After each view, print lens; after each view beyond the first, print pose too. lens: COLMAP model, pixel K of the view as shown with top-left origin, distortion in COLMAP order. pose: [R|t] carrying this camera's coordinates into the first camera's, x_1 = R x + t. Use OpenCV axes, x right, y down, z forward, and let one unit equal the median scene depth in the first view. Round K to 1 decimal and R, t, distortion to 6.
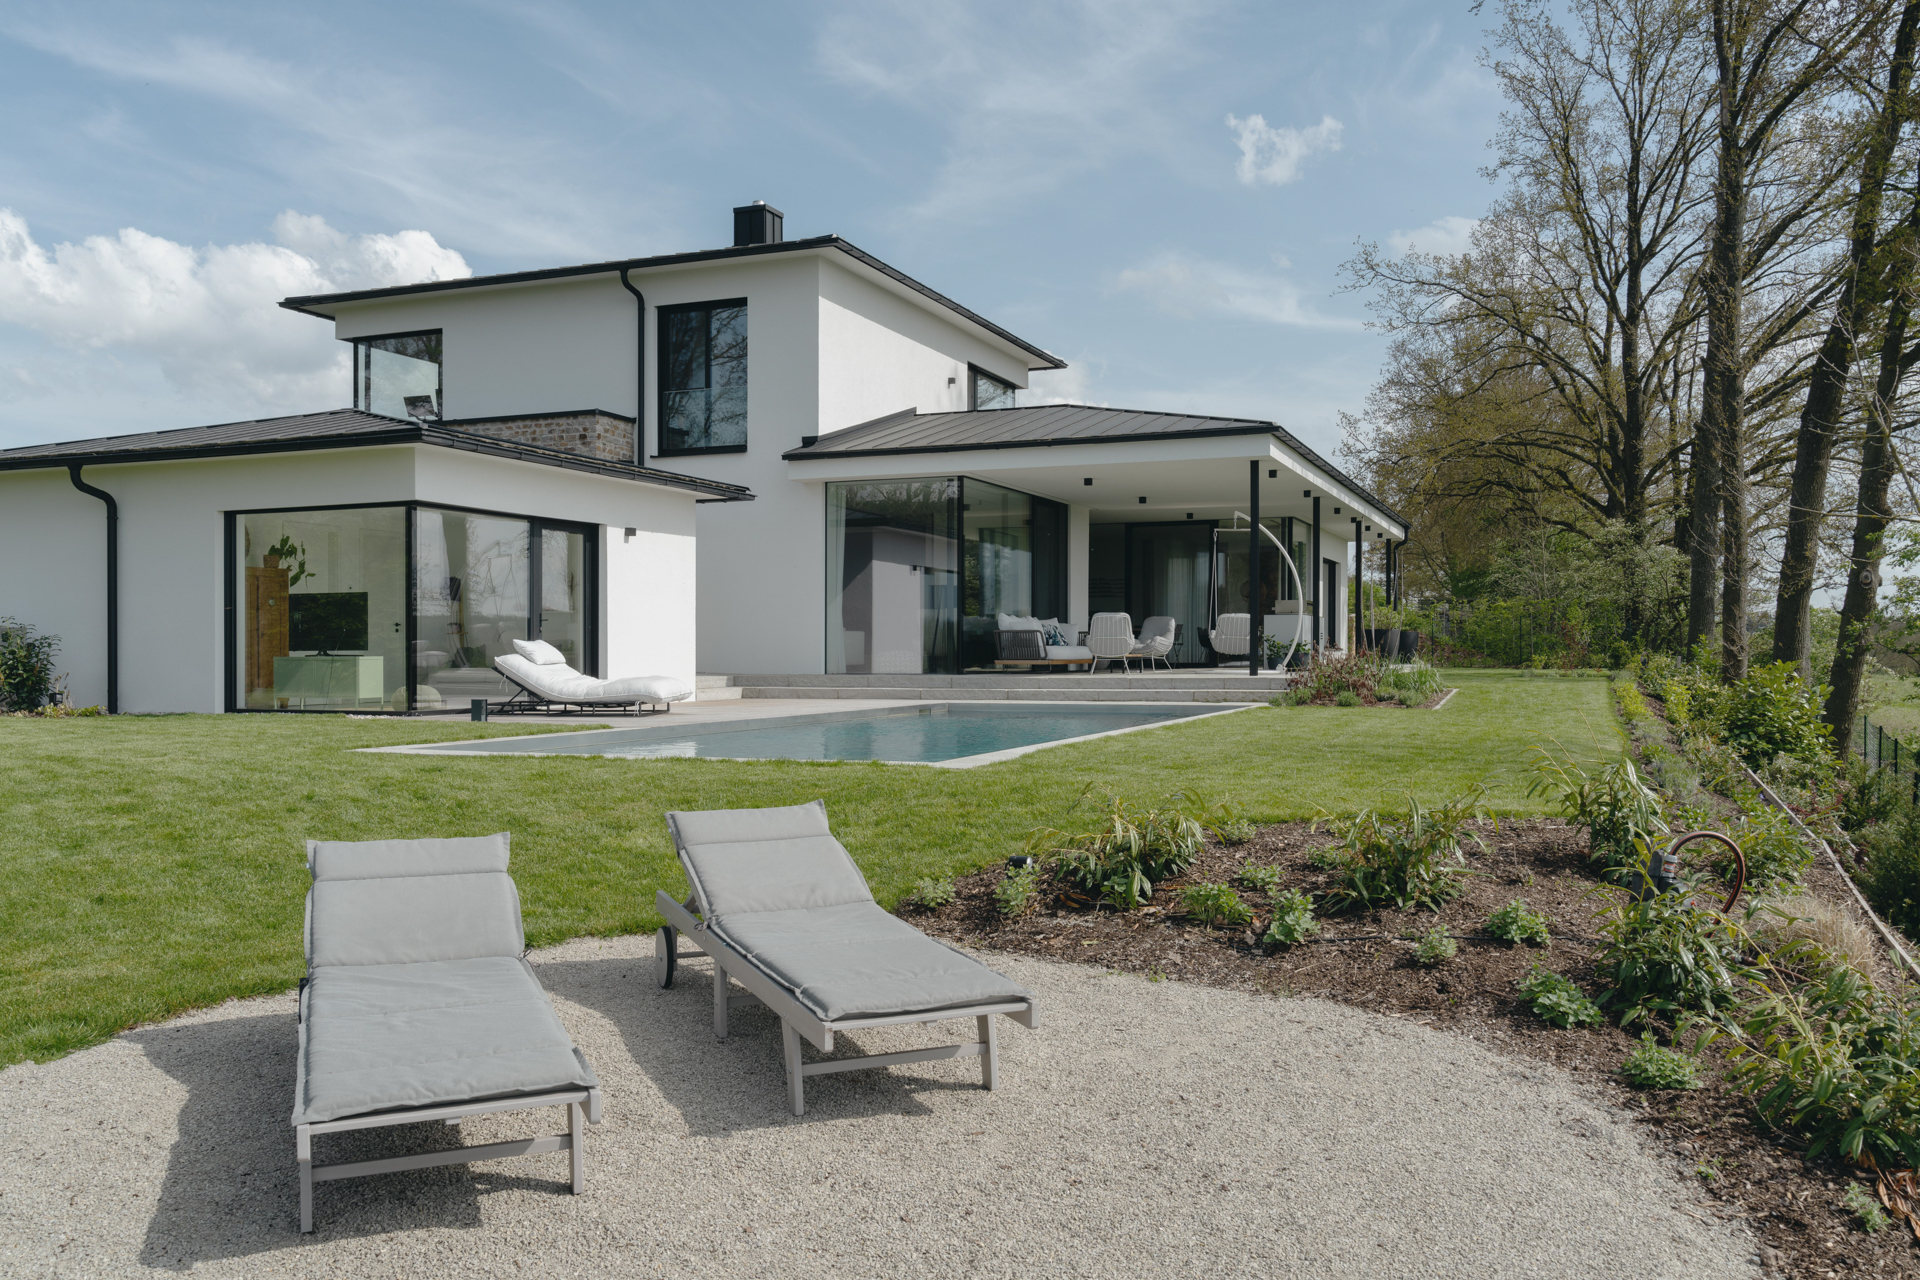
lens RADIAL K [[1484.6, 0, 960.0], [0, 1484.6, 640.0], [0, 0, 1]] dist [0.007068, 0.002761]
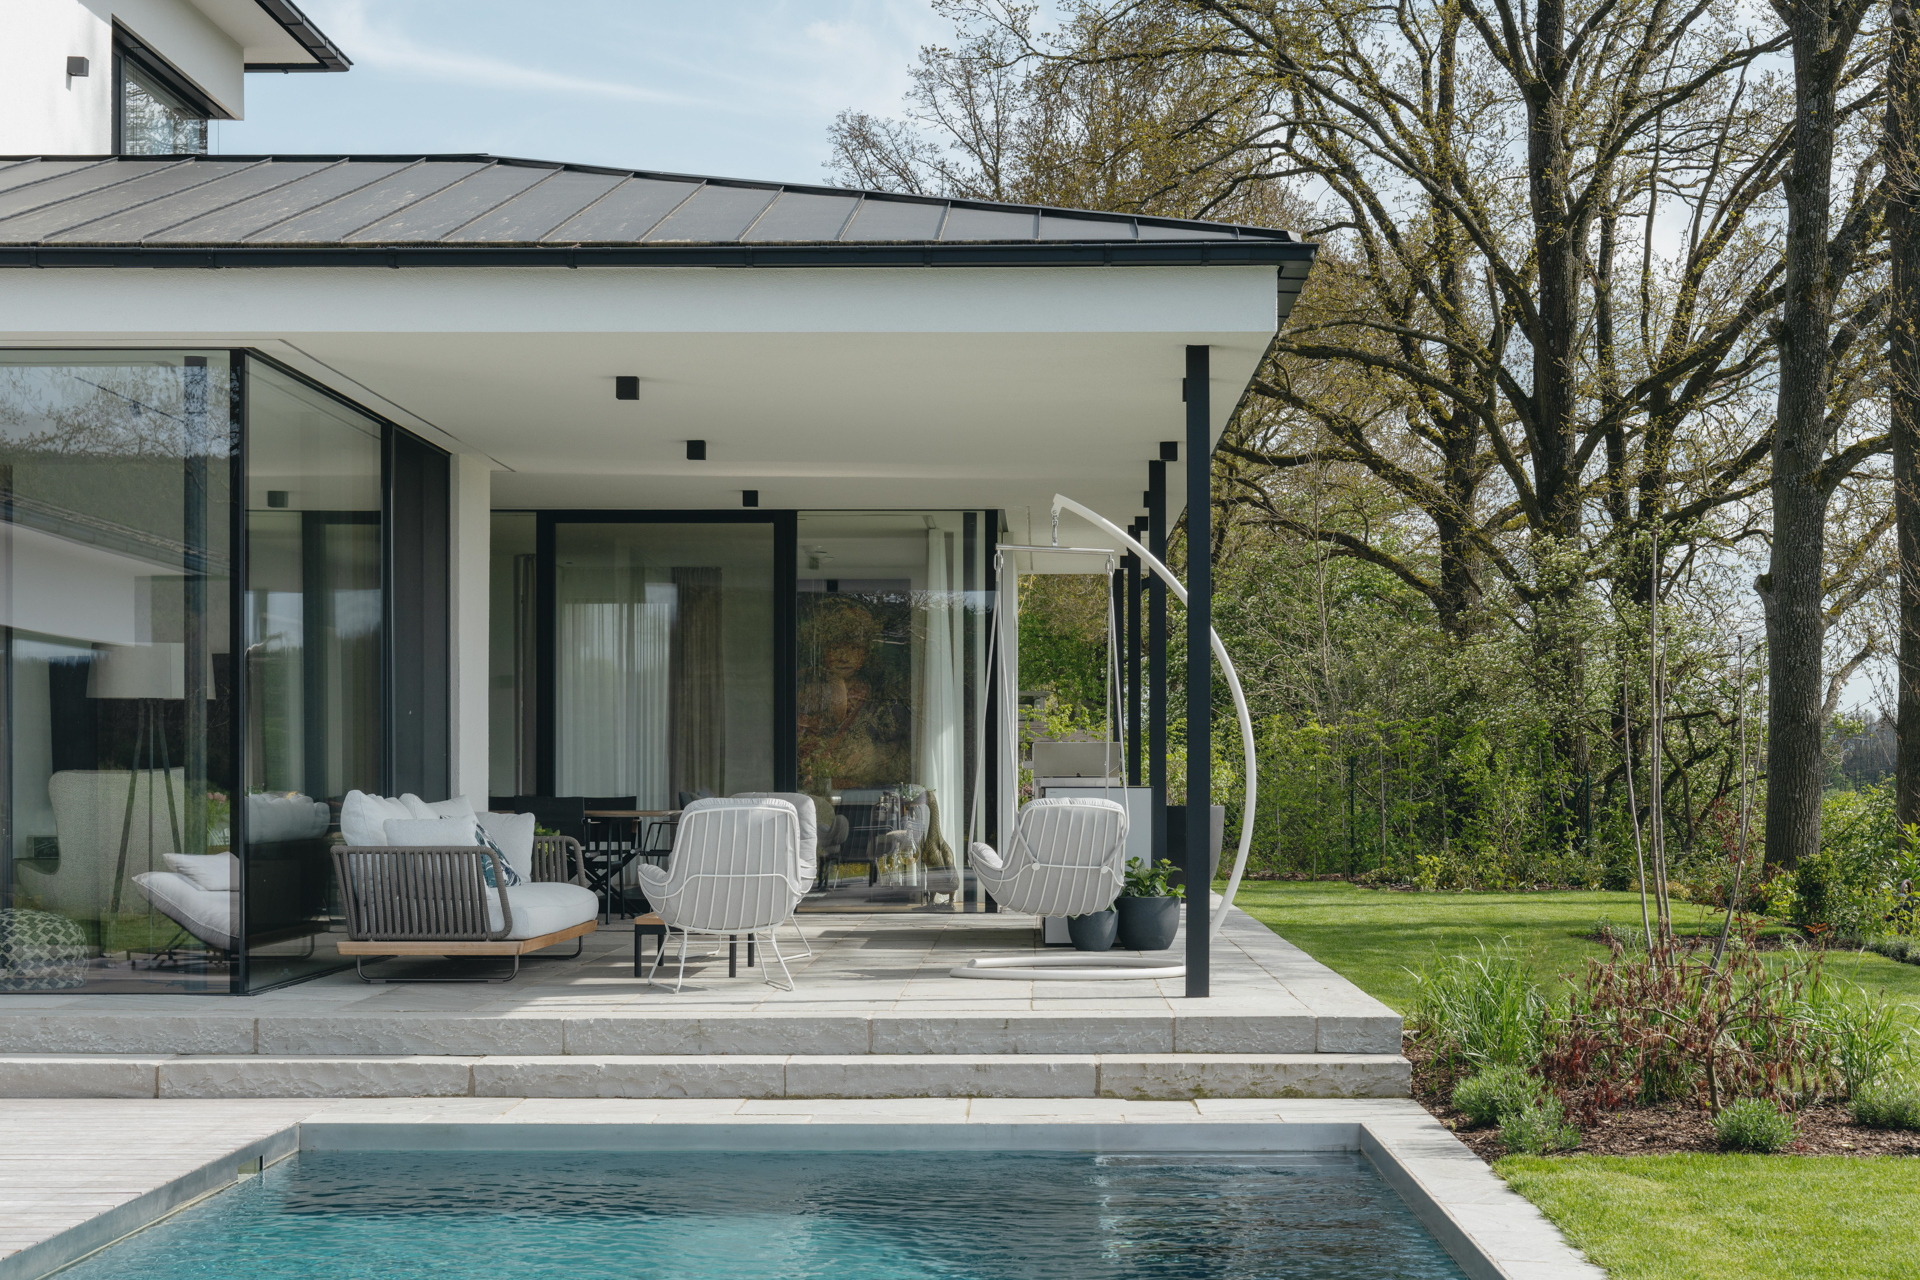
lens RADIAL K [[3246.1, 0, 960.0], [0, 3246.1, 640.0], [0, 0, 1]] dist [-0.046048, 0.964967]
pose [[0.931899, 0.019277, 0.362204, -0.096374], [-0.006228, 0.999290, -0.037160, -0.023537], [-0.362663, 0.032374, 0.931358, 0.290055]]
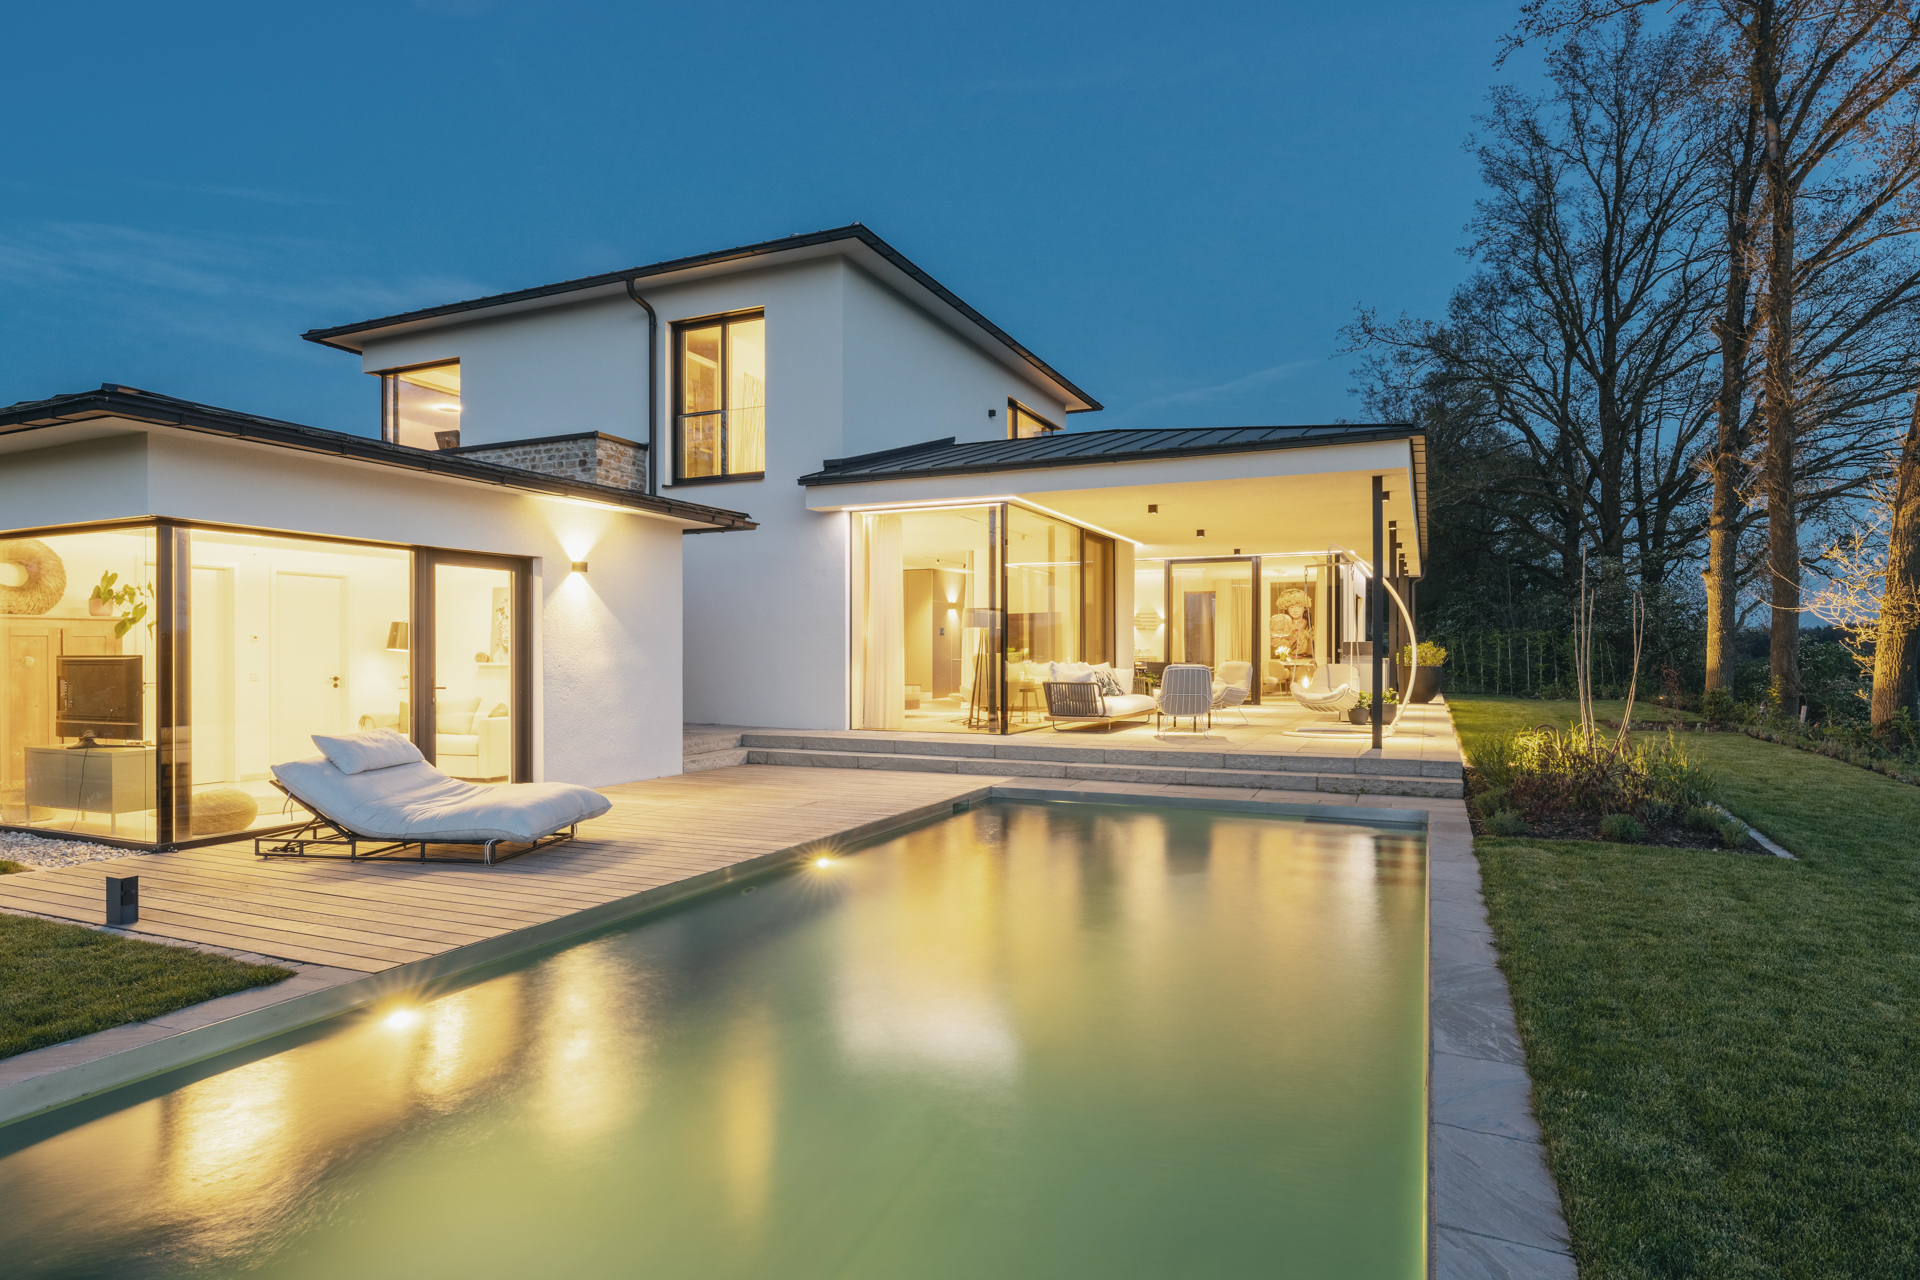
lens RADIAL K [[1032.0, 0, 960.0], [0, 1032.0, 640.0], [0, 0, 1]] dist [0.002596, 0.000533]
pose [[0.999476, 0.000904, -0.032342, -0.005719], [-0.001122, 0.999977, -0.006726, -0.024958], [0.032335, 0.006758, 0.999454, 0.372799]]
